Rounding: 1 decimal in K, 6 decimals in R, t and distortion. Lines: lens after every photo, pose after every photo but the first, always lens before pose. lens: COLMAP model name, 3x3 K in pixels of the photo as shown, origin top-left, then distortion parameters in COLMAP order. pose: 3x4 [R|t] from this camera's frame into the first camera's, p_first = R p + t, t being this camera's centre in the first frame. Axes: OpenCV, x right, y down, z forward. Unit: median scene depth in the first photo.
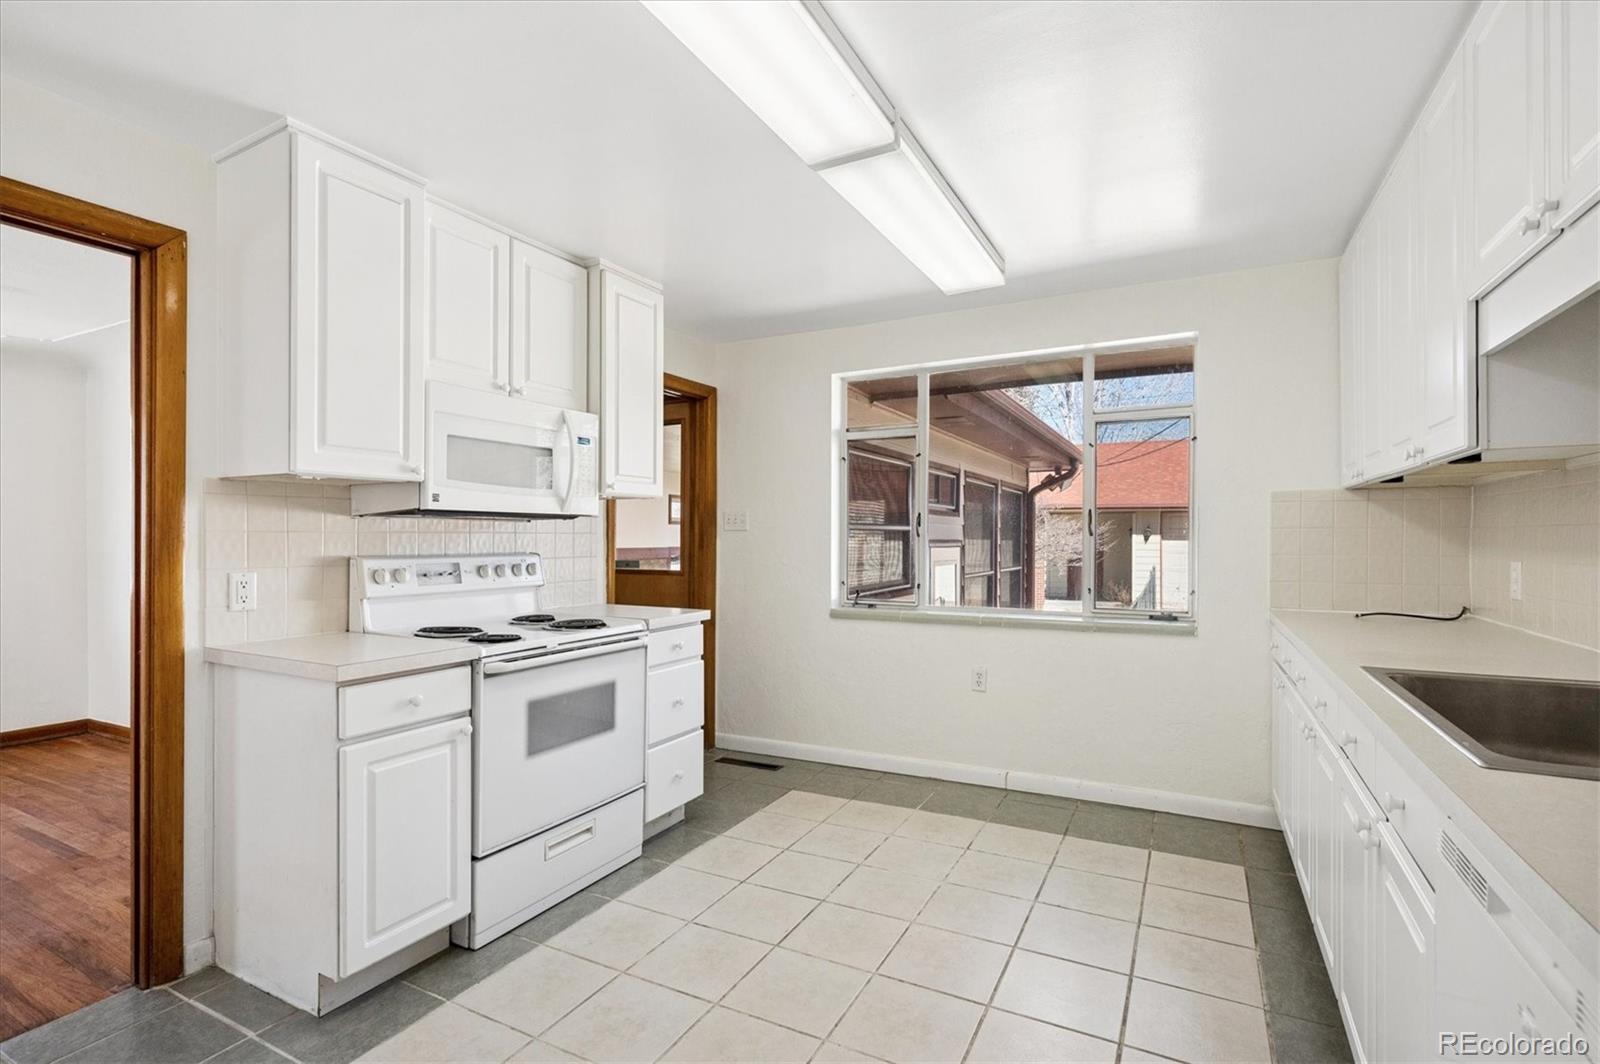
lens RADIAL K [[762.5, 0, 798.0], [0, 762.5, 538.2], [0, 0, 1]] dist [-0.001526, 0.000180]
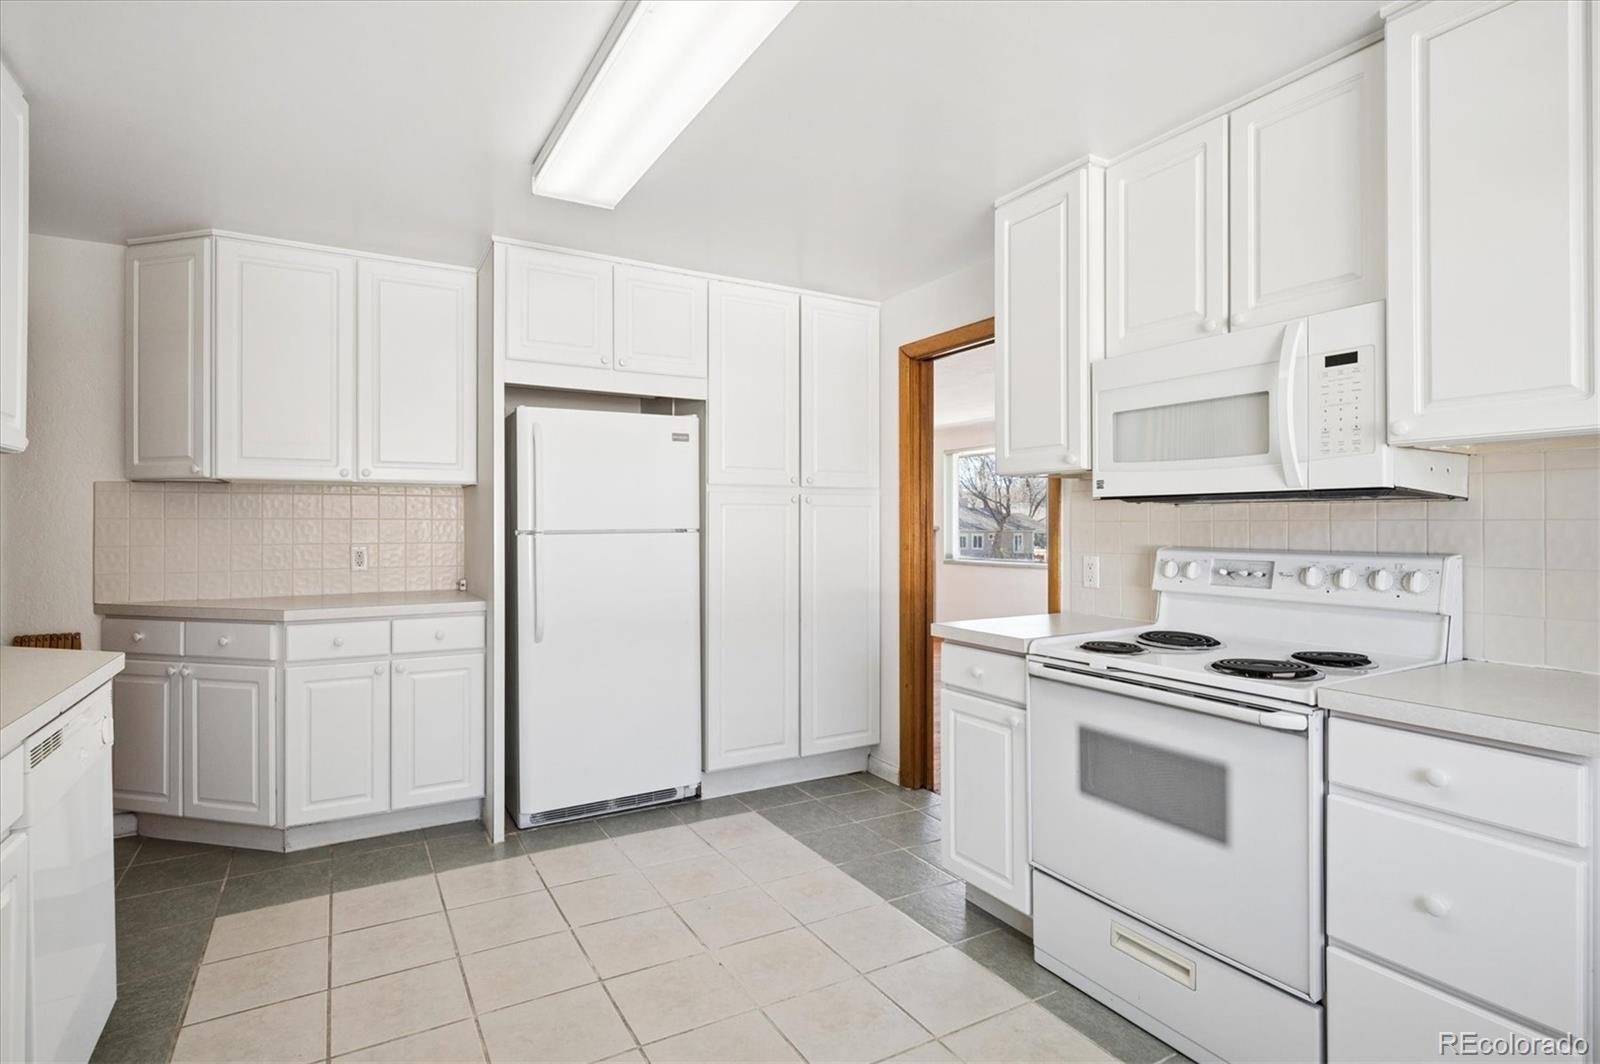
lens RADIAL K [[762.5, 0, 798.7], [0, 762.5, 522.0], [0, 0, 1]] dist [-0.001526, 0.000180]
pose [[-0.505841, -0.005960, -0.862606, 0.462895], [-0.002659, 0.999982, -0.005350, -0.001183], [0.862623, -0.000413, -0.505847, 1.036294]]
